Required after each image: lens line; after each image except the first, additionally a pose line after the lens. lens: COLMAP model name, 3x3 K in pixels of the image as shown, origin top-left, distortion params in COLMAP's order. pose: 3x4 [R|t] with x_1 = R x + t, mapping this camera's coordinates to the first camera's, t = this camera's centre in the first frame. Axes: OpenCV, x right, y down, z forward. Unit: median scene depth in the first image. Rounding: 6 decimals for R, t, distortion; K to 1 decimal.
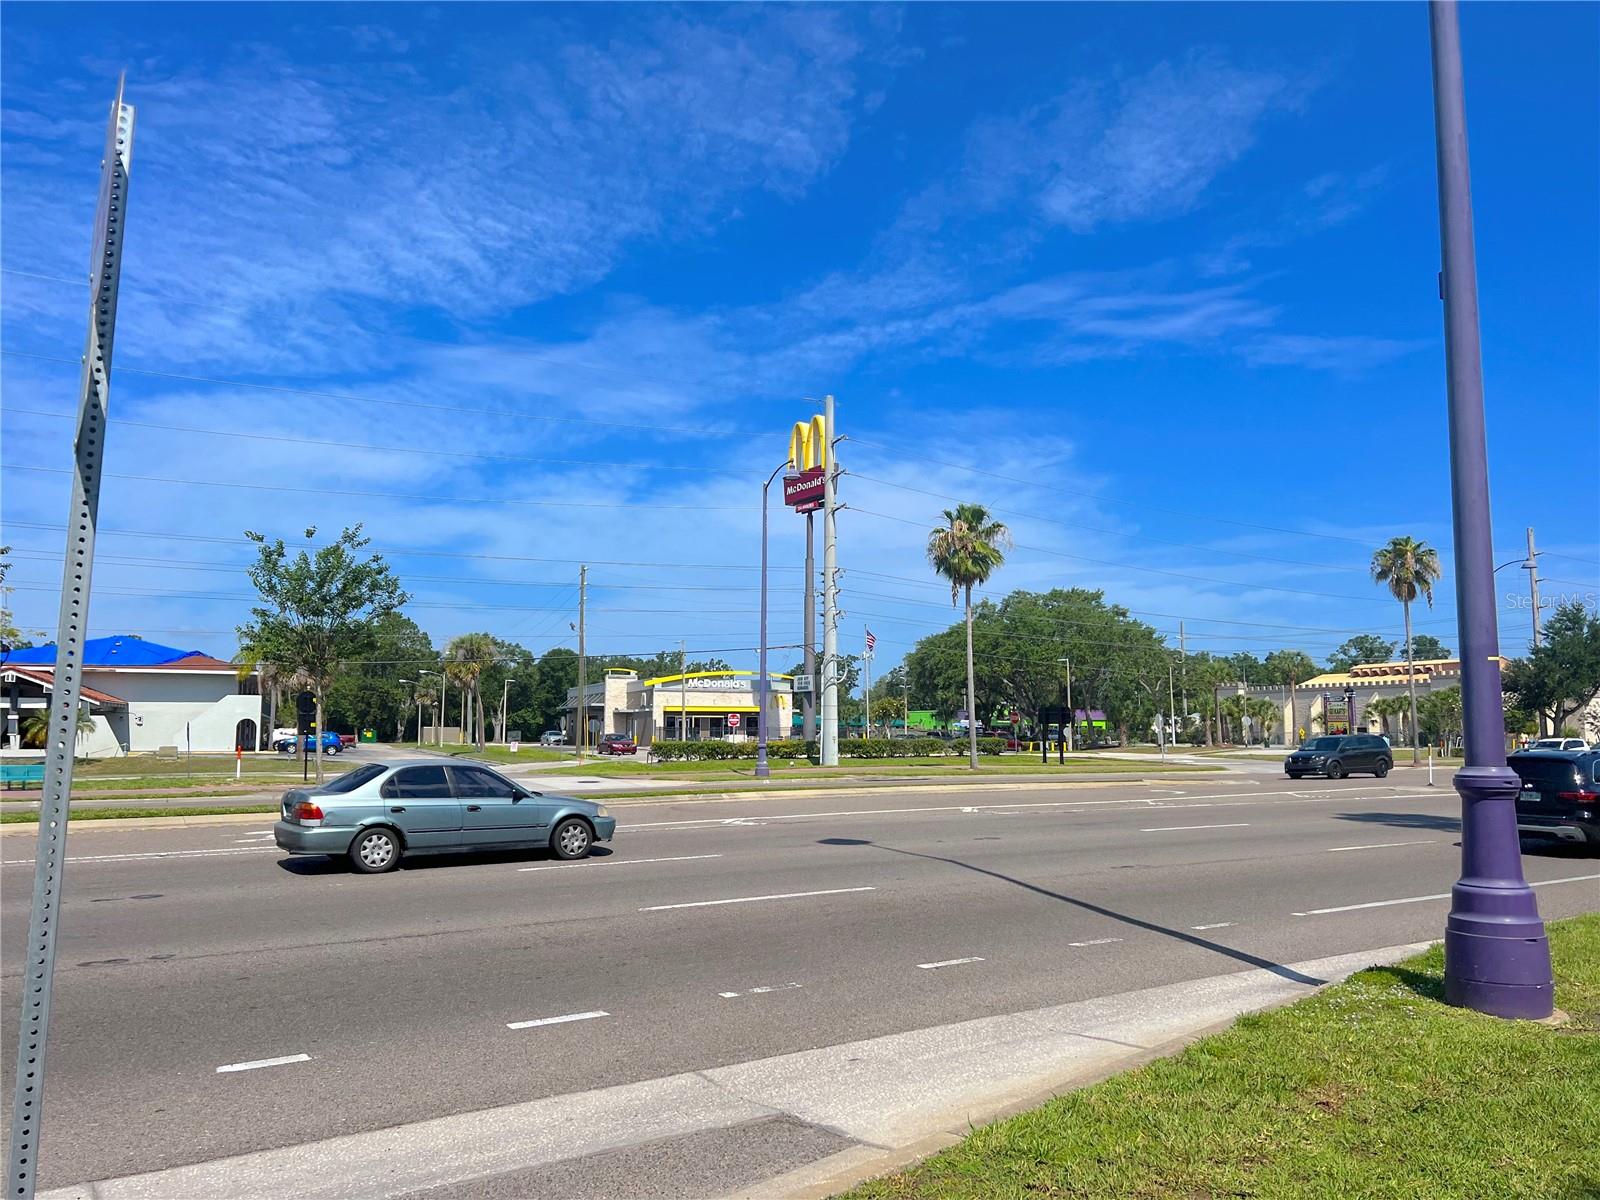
lens RADIAL K [[1215.9, 0, 791.1], [0, 1215.9, 616.8], [0, 0, 1]] dist [0.047434, -0.028468]
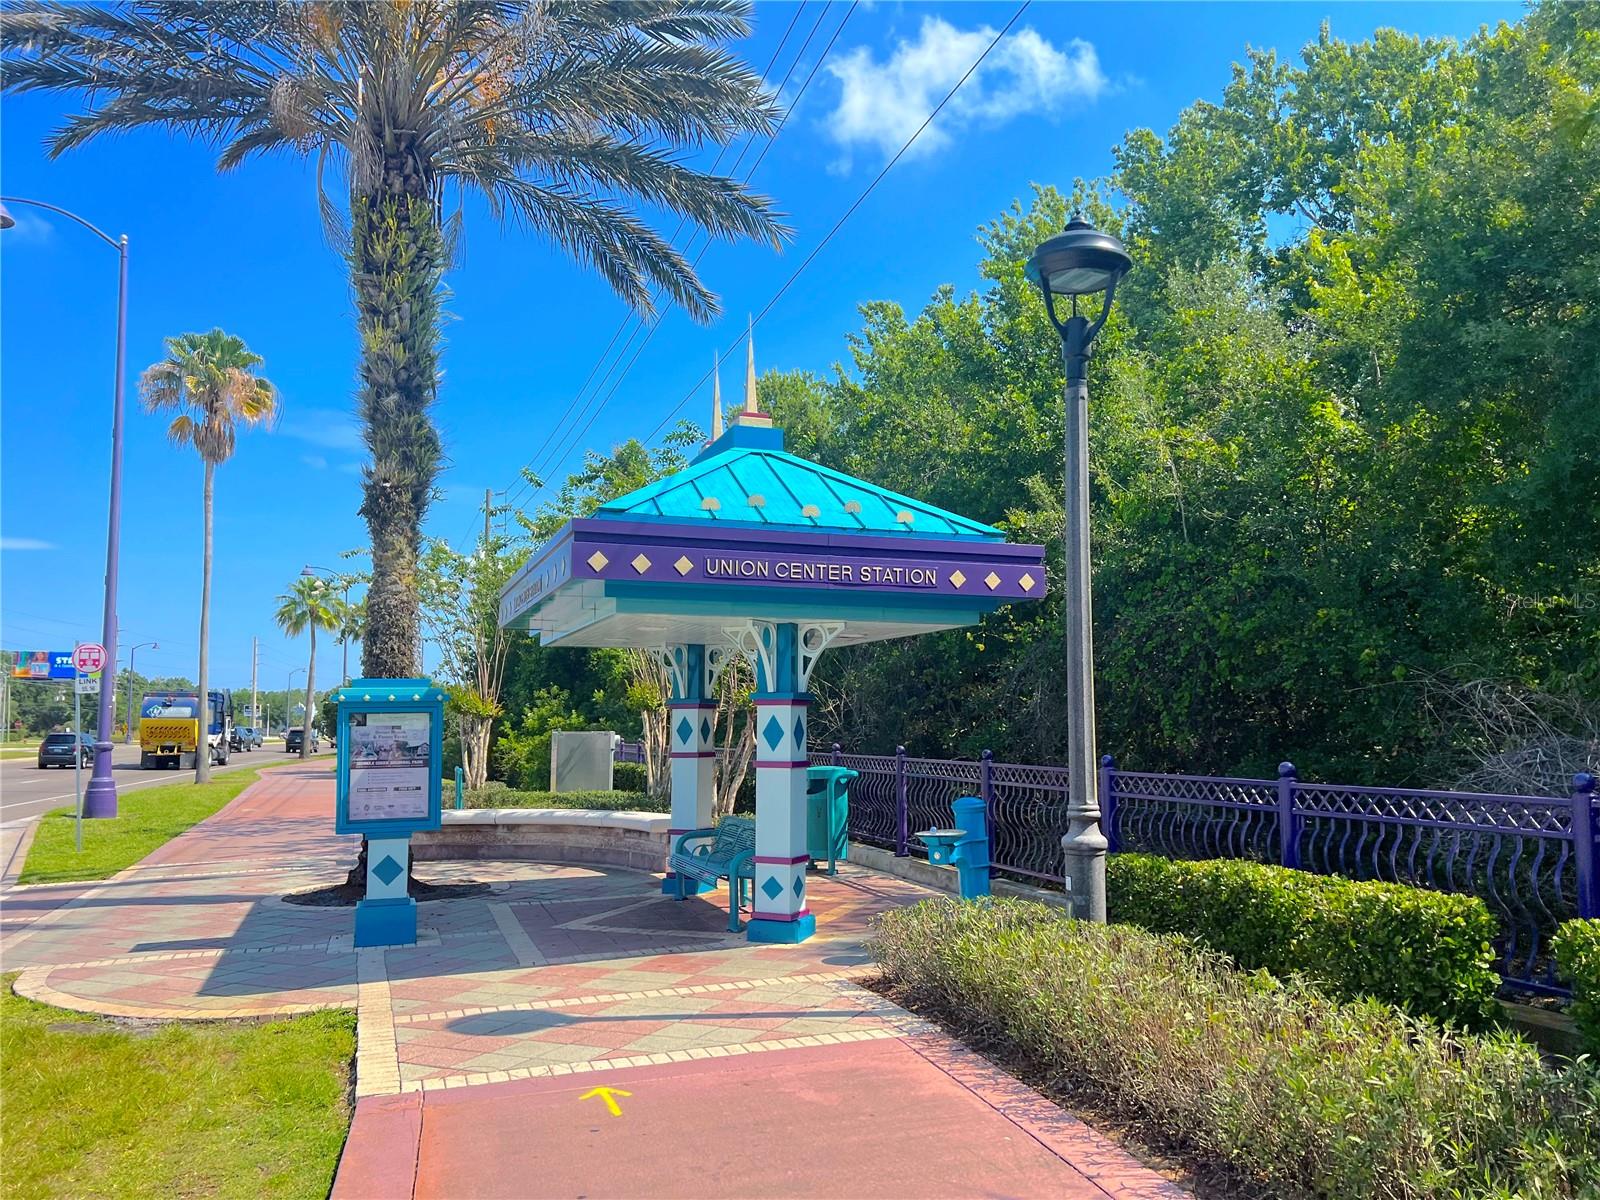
lens RADIAL K [[1215.9, 0, 822.4], [0, 1215.9, 627.5], [0, 0, 1]] dist [0.047434, -0.028468]
pose [[0.277351, 0.078497, 0.957556, -0.137788], [-0.090326, 0.994373, -0.055353, -0.010982], [-0.956513, -0.071140, 0.282881, -0.113314]]
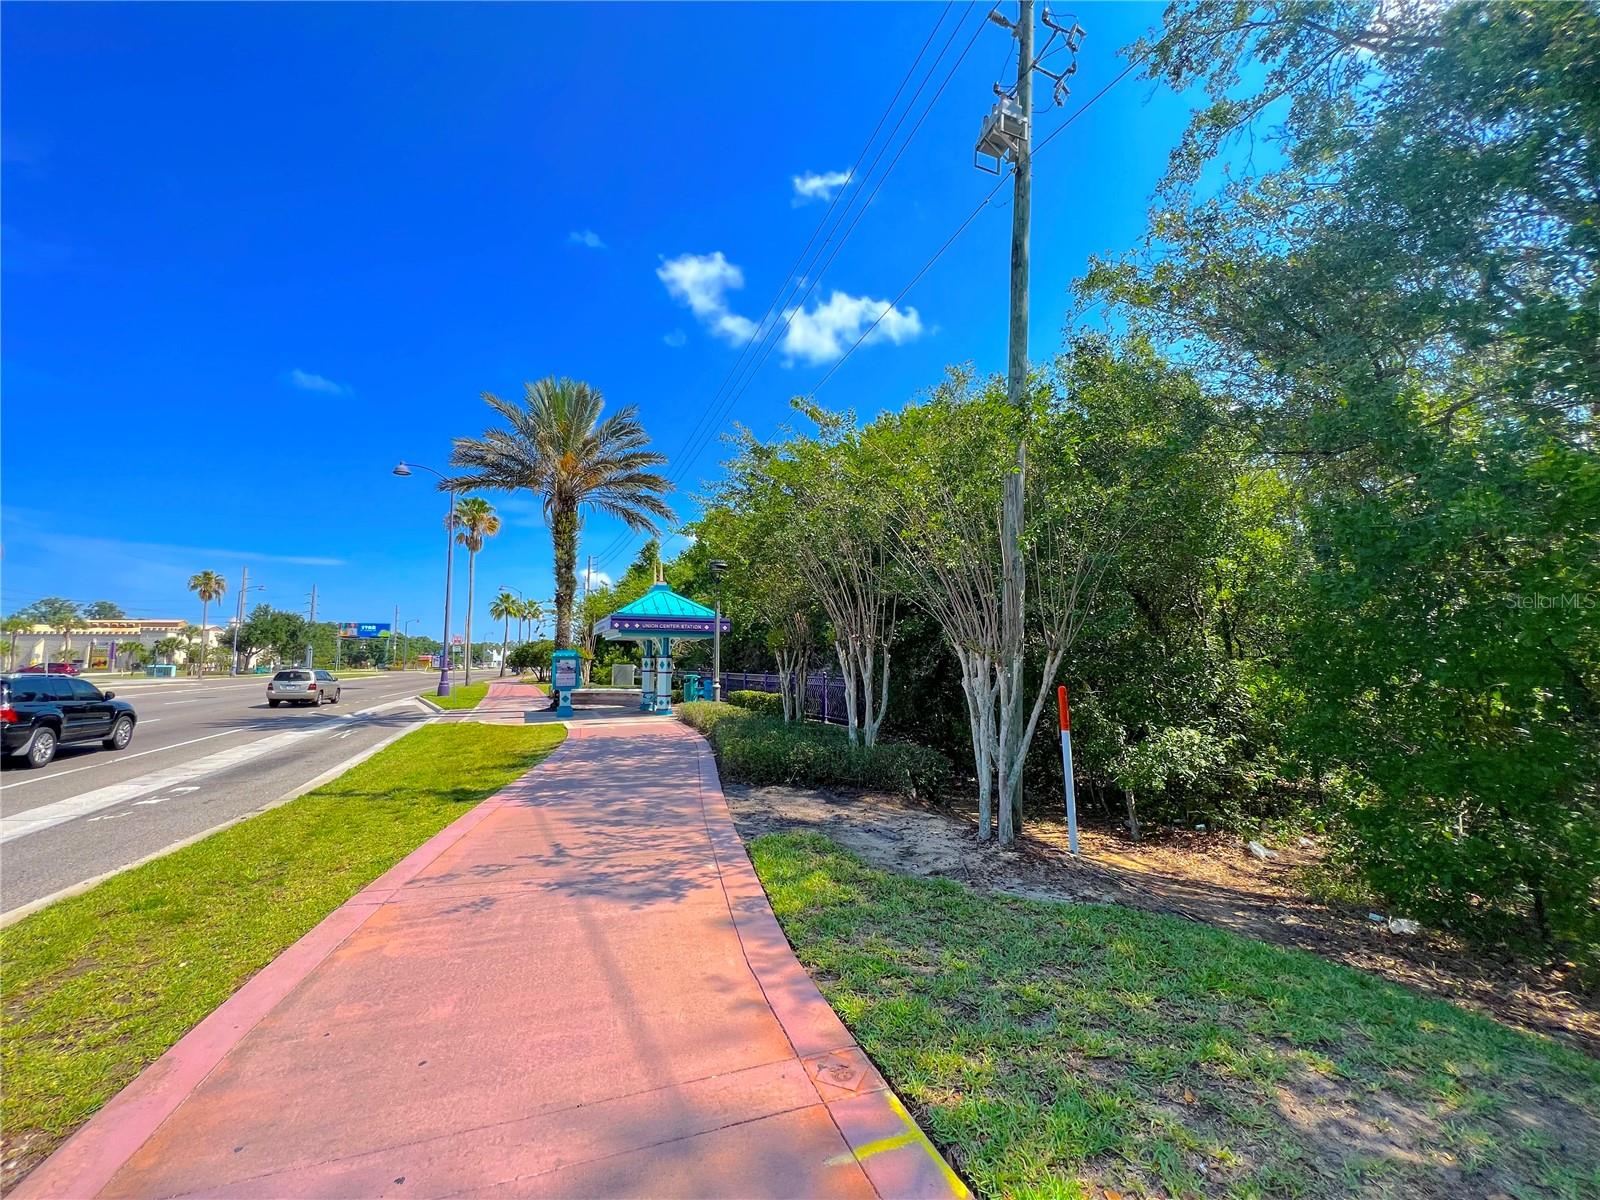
lens RADIAL K [[649.3, 0, 839.4], [0, 649.3, 608.9], [0, 0, 1]] dist [-0.001803, -0.000191]
pose [[0.180538, 0.083616, 0.980007, -0.237689], [-0.095546, 0.993158, -0.067137, -0.016685], [-0.978916, -0.081516, 0.187292, -0.173908]]
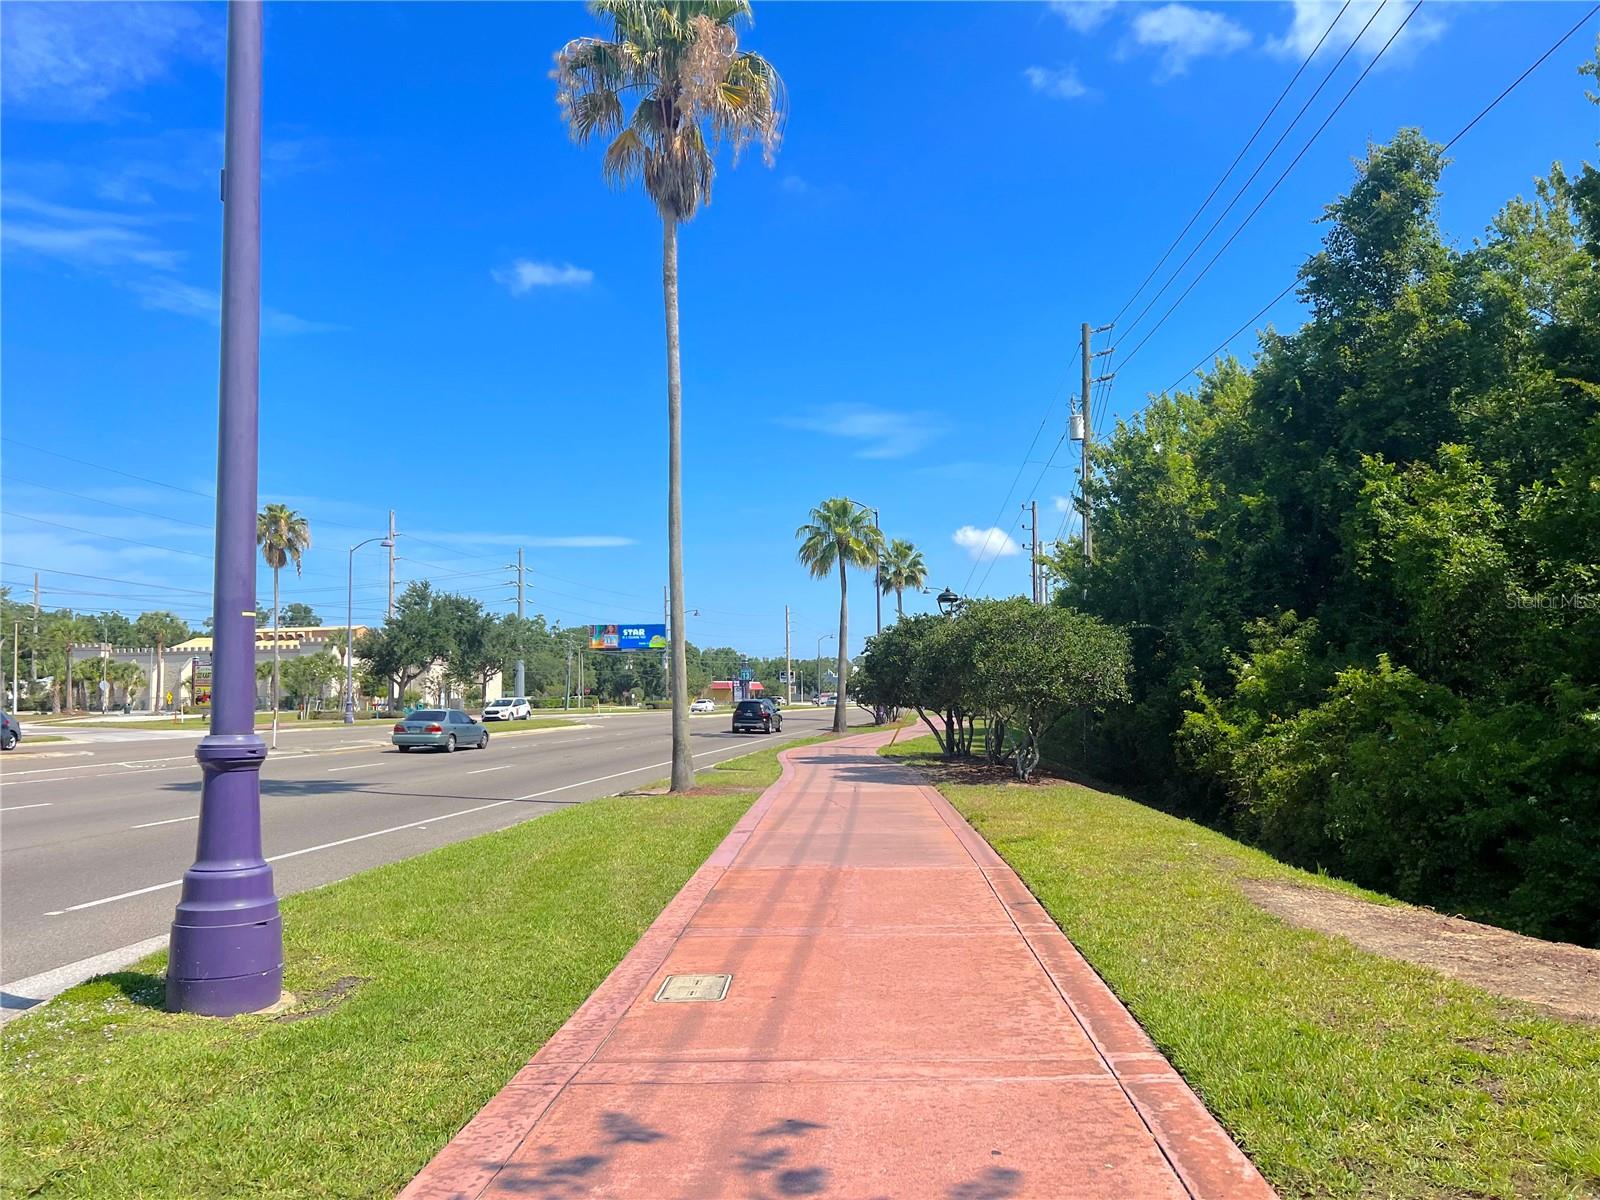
lens RADIAL K [[1215.9, 0, 787.8], [0, 1215.9, 603.3], [0, 0, 1]] dist [0.047434, -0.028468]
pose [[0.657385, 0.054505, 0.751581, 0.011190], [-0.067791, 0.997614, -0.013052, 0.000783], [-0.750499, -0.042370, 0.659512, 0.008317]]
